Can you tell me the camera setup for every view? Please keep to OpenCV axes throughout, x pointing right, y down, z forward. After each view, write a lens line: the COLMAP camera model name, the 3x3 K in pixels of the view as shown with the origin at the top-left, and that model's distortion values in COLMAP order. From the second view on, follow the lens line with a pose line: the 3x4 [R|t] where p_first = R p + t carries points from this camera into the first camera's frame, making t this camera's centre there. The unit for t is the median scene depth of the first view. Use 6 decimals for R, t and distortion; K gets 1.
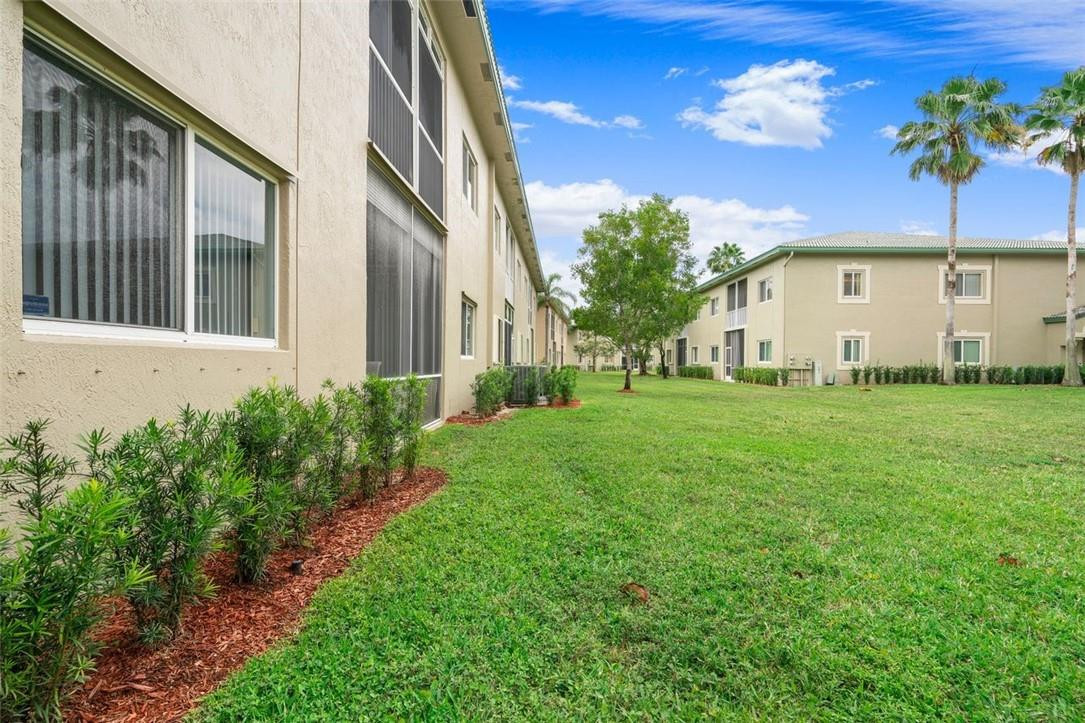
lens RADIAL K [[491.2, 0, 542.2], [0, 491.2, 359.1], [0, 0, 1]] dist [0.000601, 0.001161]
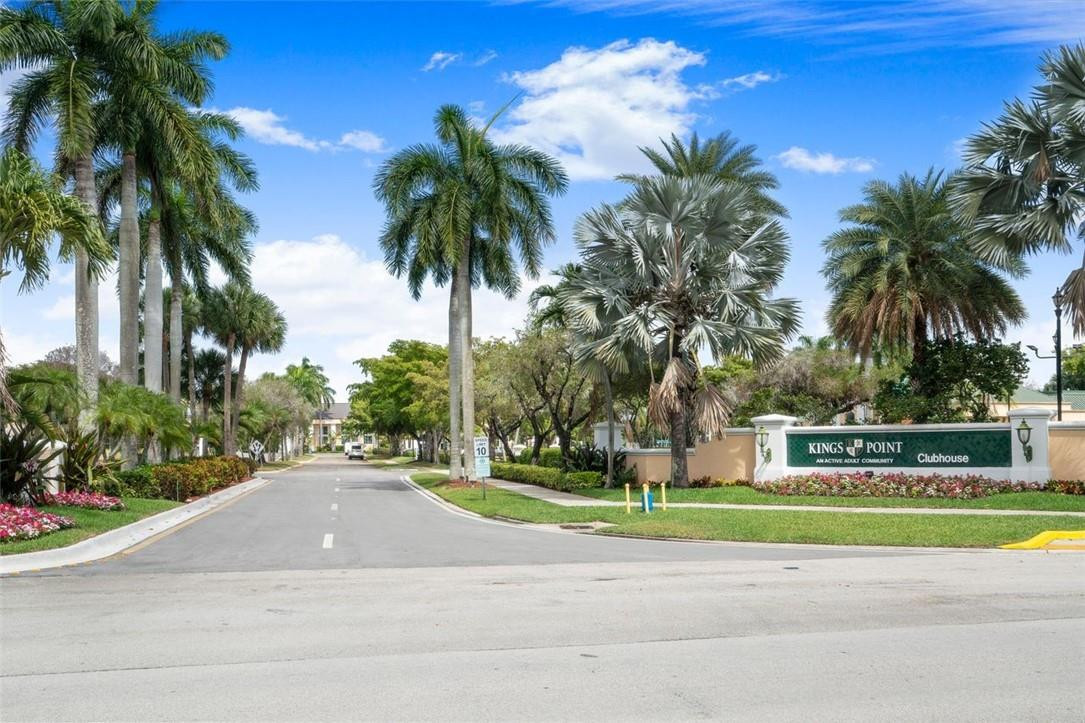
lens RADIAL K [[491.2, 0, 543.7], [0, 491.2, 358.5], [0, 0, 1]] dist [0.000601, 0.001161]
pose [[0.999857, 0.008051, -0.014891, 0.407063], [-0.007808, 0.999837, 0.016270, -0.220521], [0.015020, -0.016152, 0.999757, 0.379192]]
